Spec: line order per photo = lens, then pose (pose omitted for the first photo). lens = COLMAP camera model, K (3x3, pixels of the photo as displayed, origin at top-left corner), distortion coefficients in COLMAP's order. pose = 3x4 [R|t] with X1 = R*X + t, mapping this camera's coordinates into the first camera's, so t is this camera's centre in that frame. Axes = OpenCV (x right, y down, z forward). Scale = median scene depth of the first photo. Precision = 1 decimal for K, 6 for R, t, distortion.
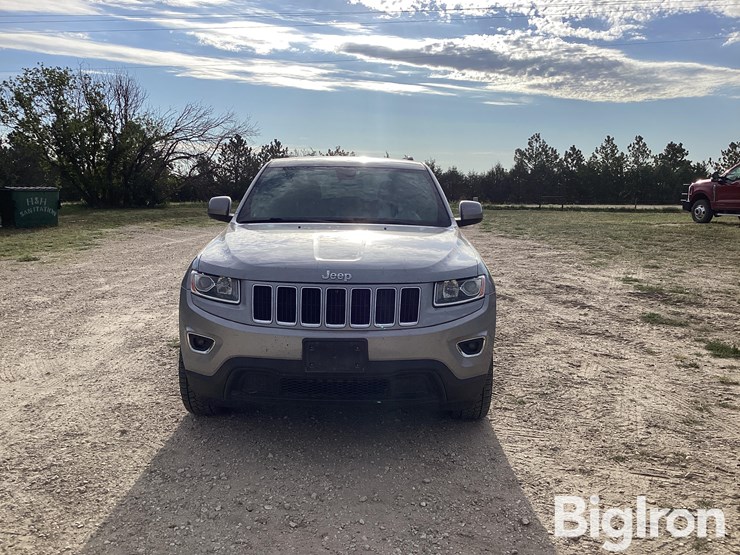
lens RADIAL K [[671.1, 0, 369.6], [0, 671.1, 287.9], [0, 0, 1]] dist [0.075493, -0.147554]
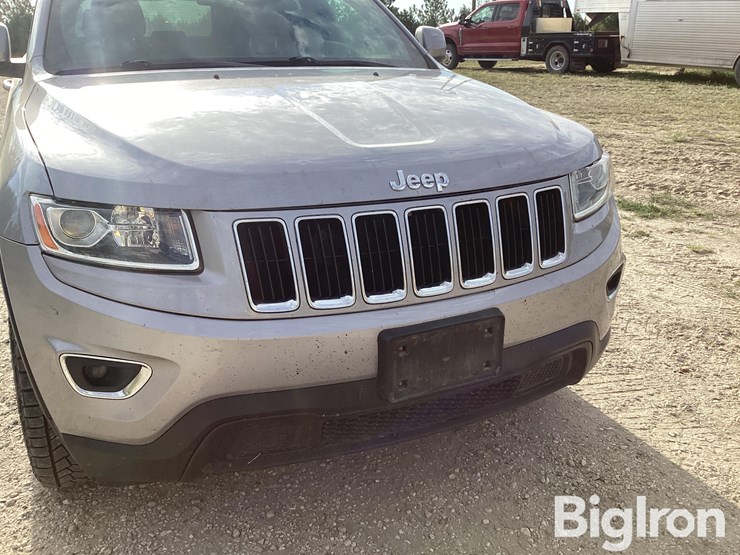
lens RADIAL K [[671.1, 0, 369.6], [0, 671.1, 287.9], [0, 0, 1]] dist [0.075493, -0.147554]
pose [[0.908283, -0.161176, 0.386063, -0.262616], [0.080518, 0.972903, 0.216739, -0.047200], [-0.410535, -0.165775, 0.896649, 0.593477]]
